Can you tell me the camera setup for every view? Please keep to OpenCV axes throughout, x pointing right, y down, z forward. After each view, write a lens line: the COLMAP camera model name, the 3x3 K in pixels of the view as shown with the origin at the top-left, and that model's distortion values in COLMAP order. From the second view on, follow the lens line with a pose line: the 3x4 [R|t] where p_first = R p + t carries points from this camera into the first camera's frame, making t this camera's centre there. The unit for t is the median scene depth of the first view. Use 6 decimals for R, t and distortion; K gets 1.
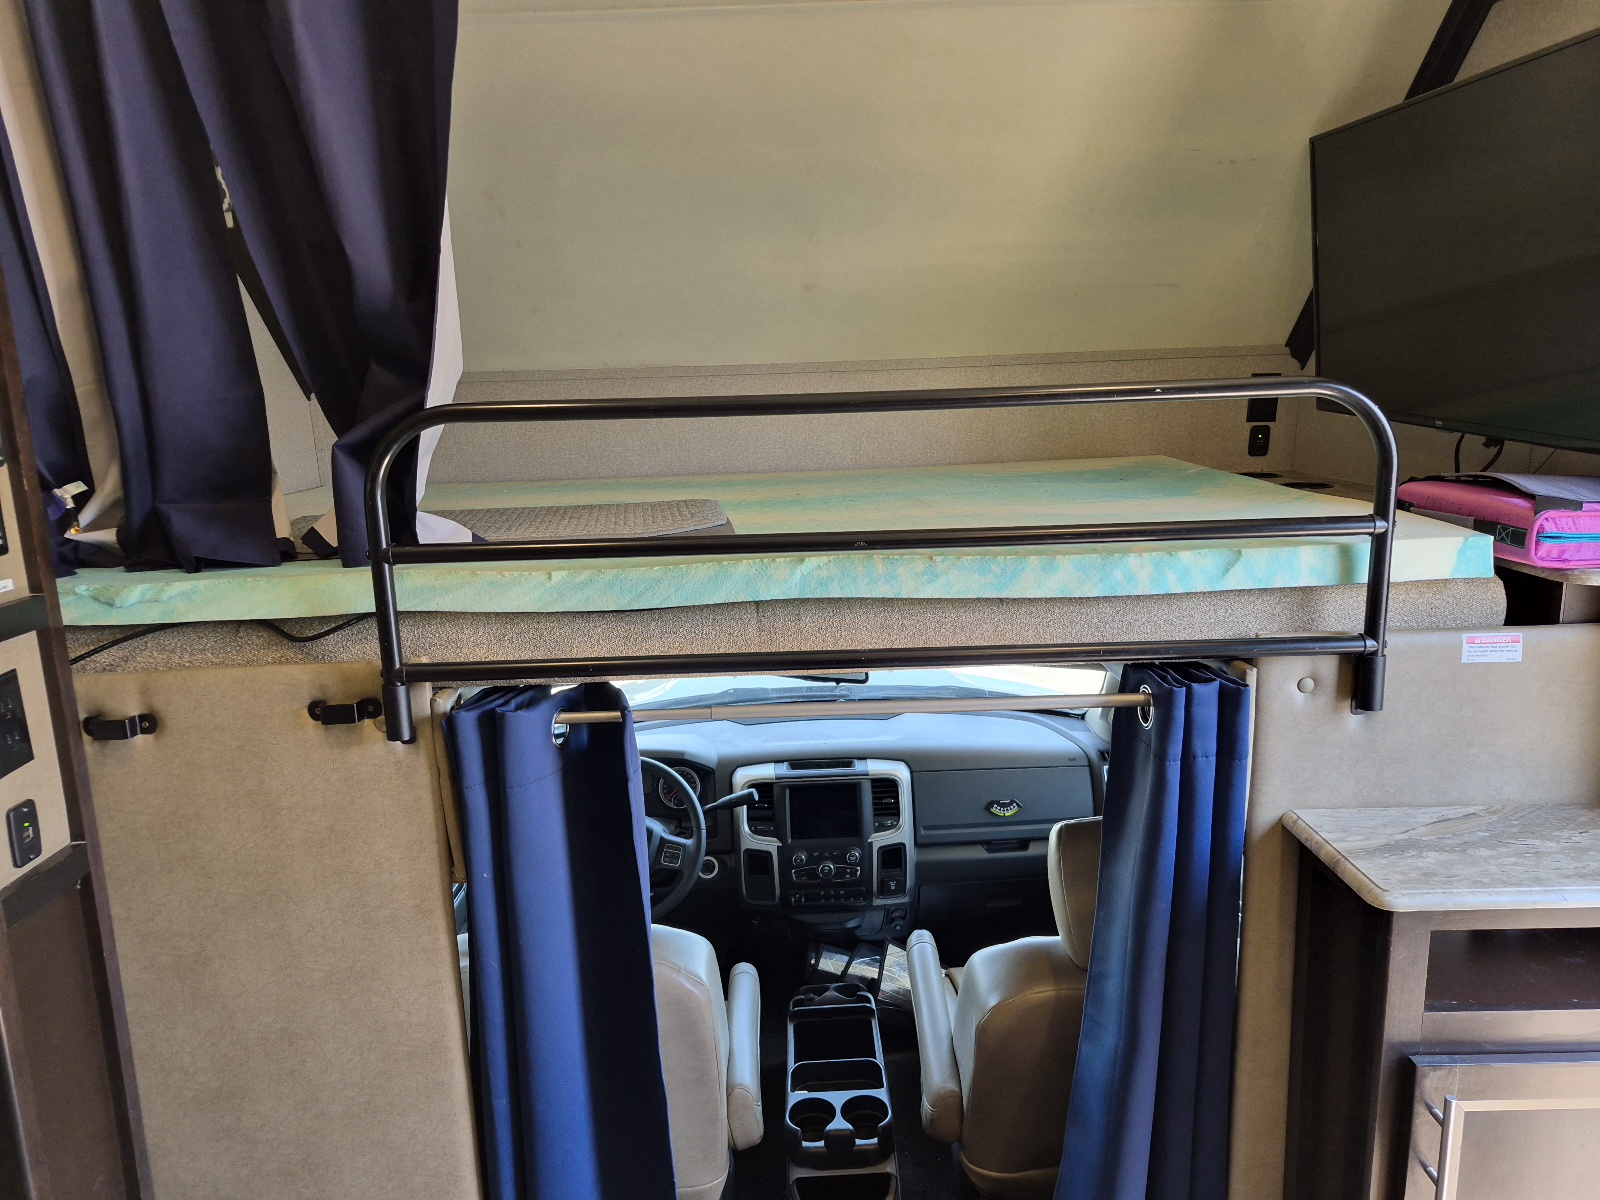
lens RADIAL K [[1109.2, 0, 793.0], [0, 1109.2, 599.5], [0, 0, 1]] dist [0.087084, -0.098666]
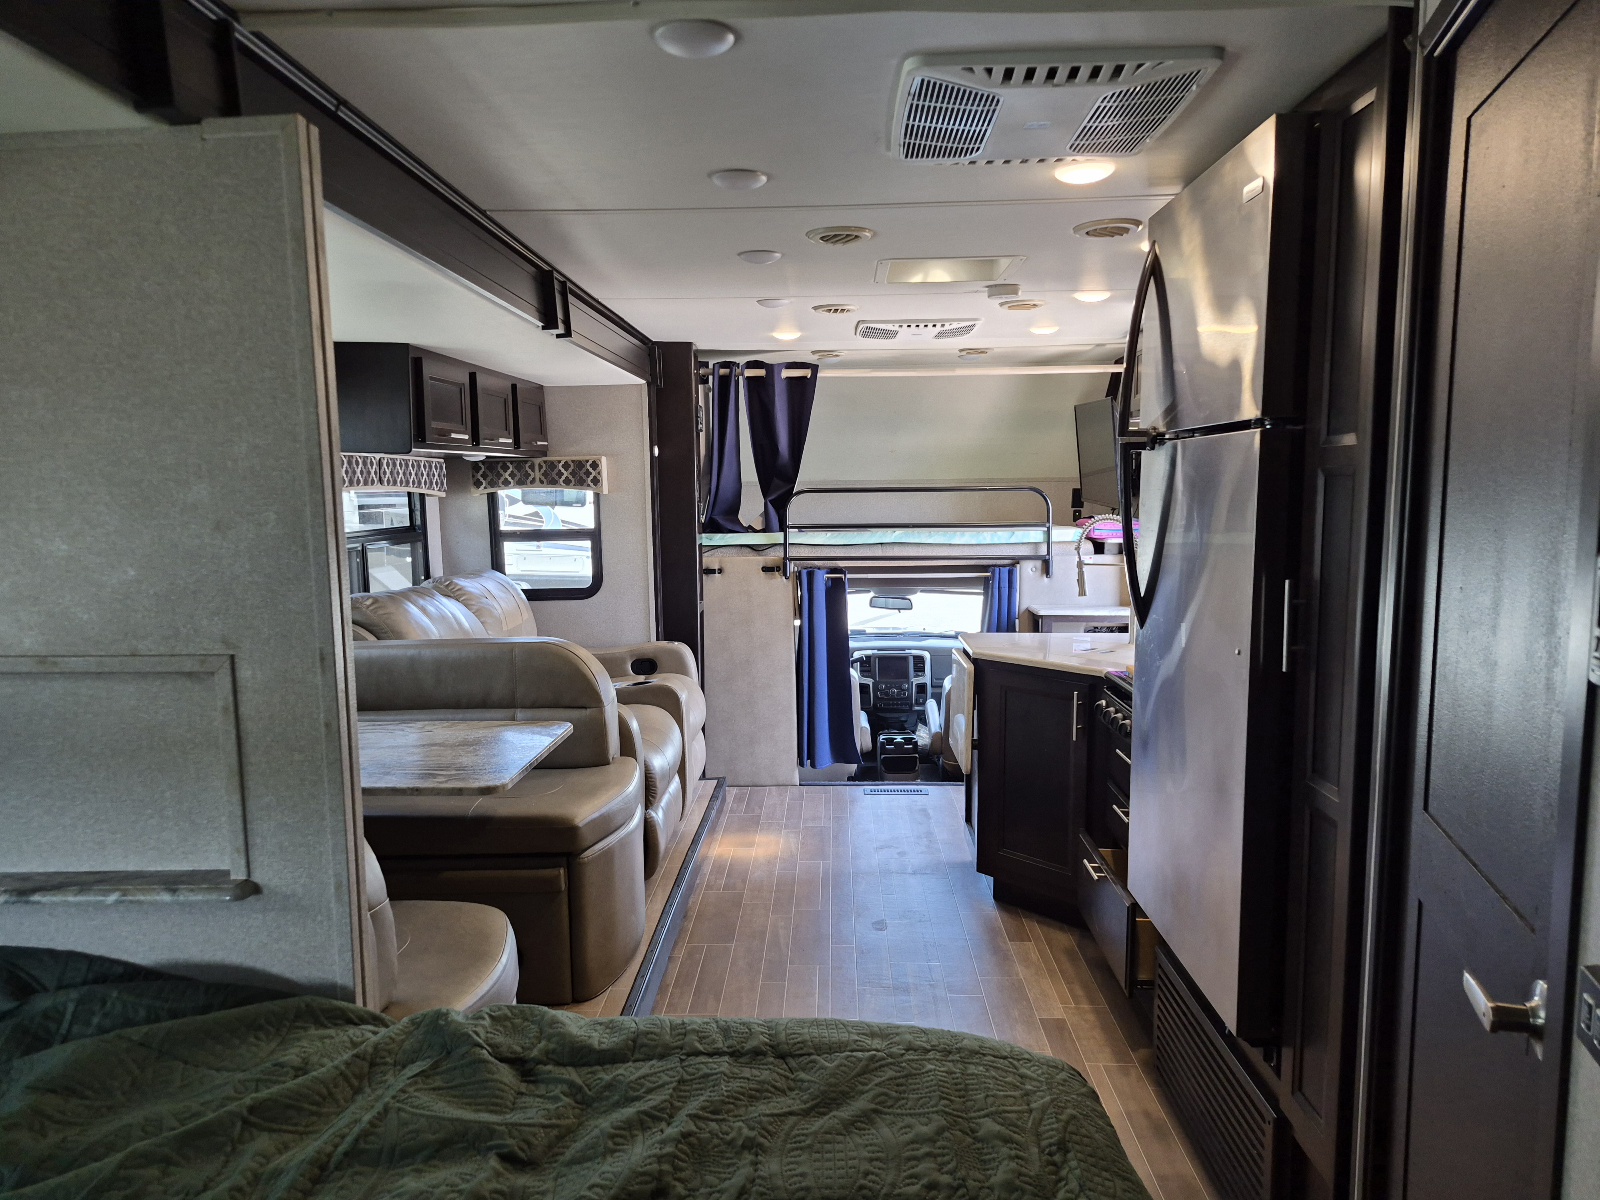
lens RADIAL K [[1103.9, 0, 795.1], [0, 1103.9, 581.1], [0, 0, 1]] dist [0.108882, -0.146800]
pose [[0.998906, 0.023086, -0.040667, -0.087497], [-0.027811, 0.992413, -0.119762, 0.296635], [0.037593, 0.120762, 0.991969, -1.356764]]
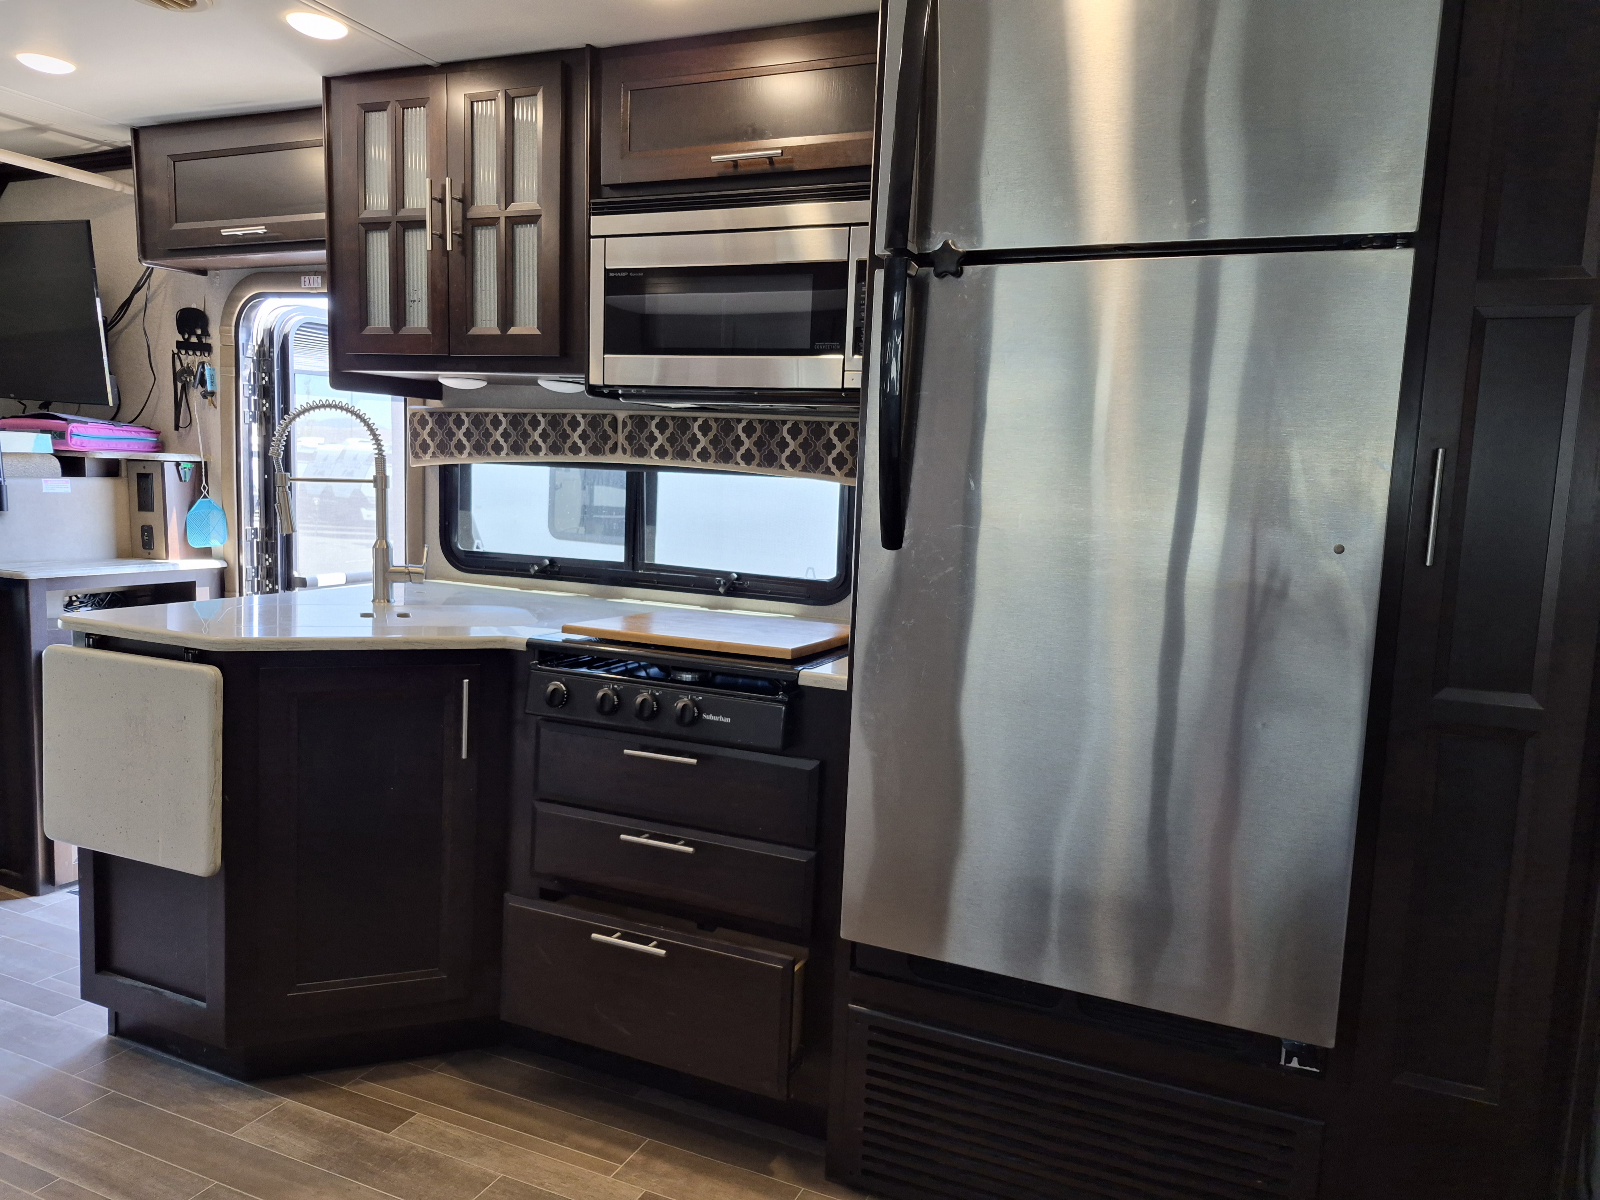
lens RADIAL K [[1109.2, 0, 793.0], [0, 1109.2, 599.5], [0, 0, 1]] dist [0.087084, -0.098666]
pose [[0.401549, -0.061651, 0.913760, -0.434000], [0.135815, 0.990708, 0.007159, 0.229475], [-0.905711, 0.121227, 0.406192, -0.608693]]
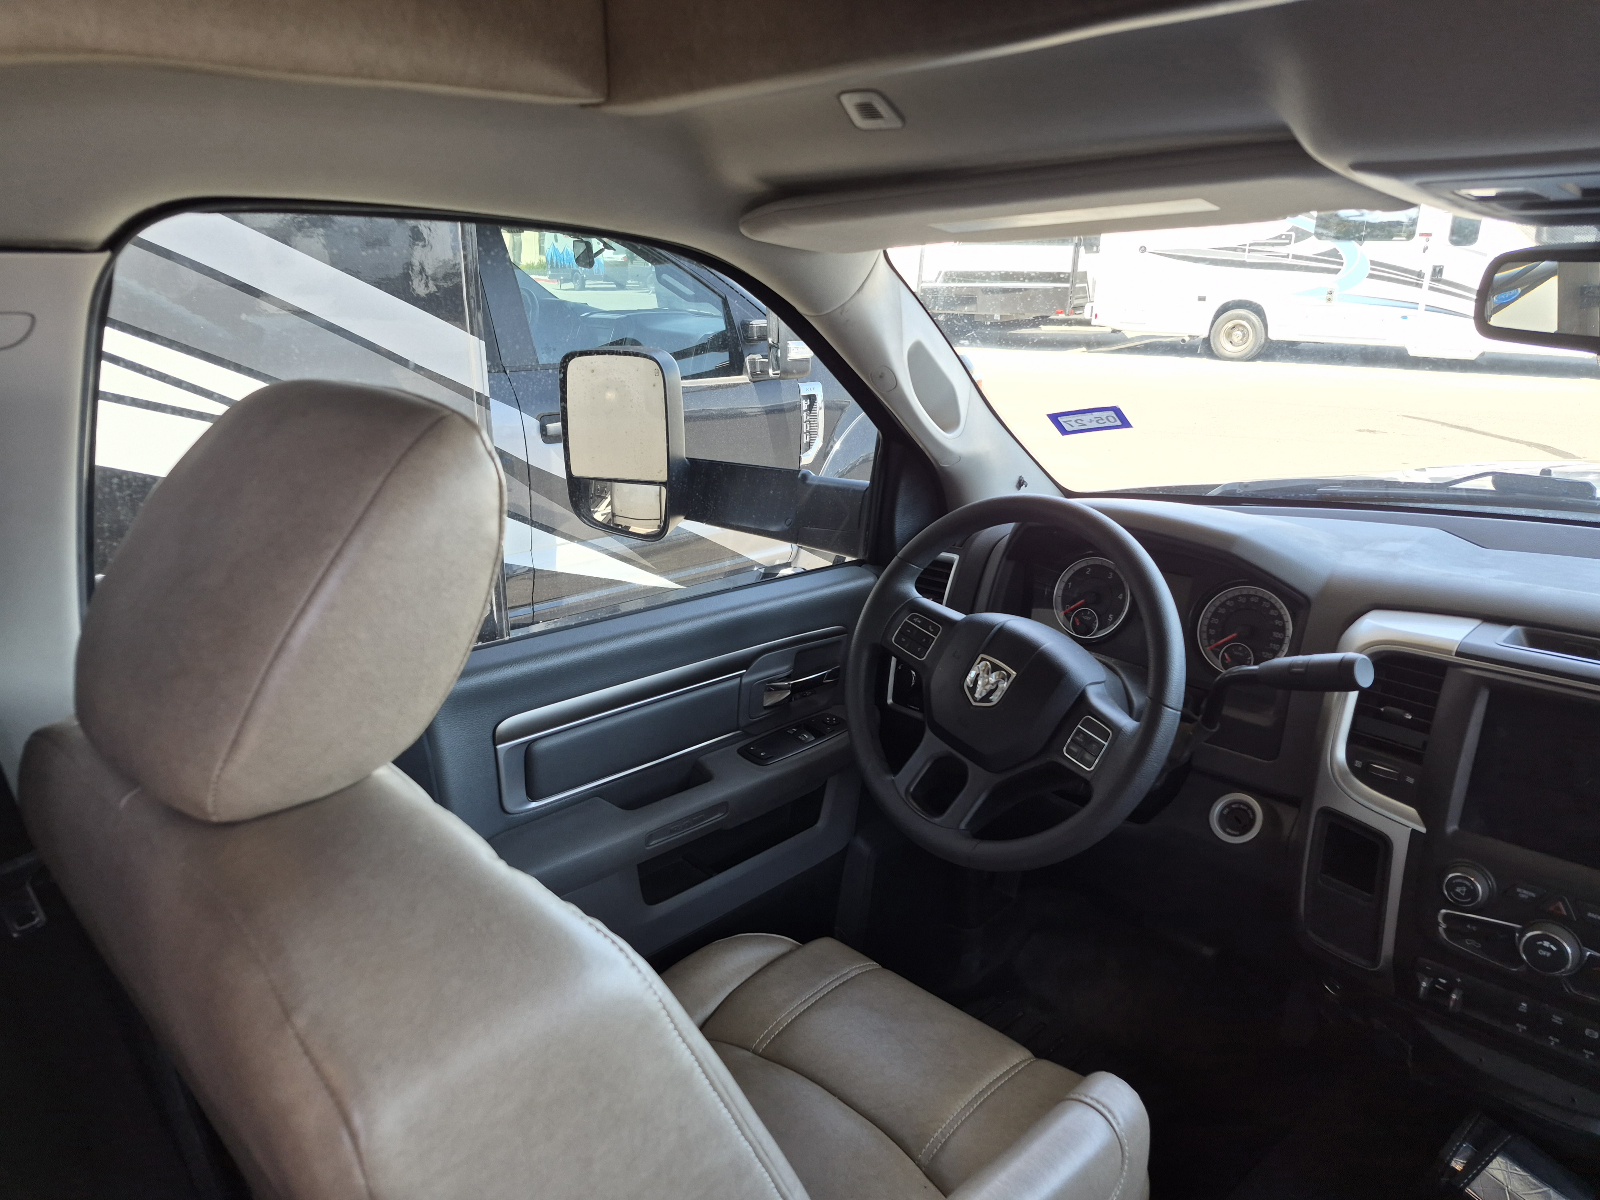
lens RADIAL K [[1096.4, 0, 767.9], [0, 1096.4, 584.7], [0, 0, 1]] dist [0.019375, -0.026629]
pose [[0.653314, 0.214859, -0.725959, 0.092778], [-0.148910, 0.976621, 0.155037, 0.119487], [0.742298, 0.006815, 0.670035, 0.606085]]
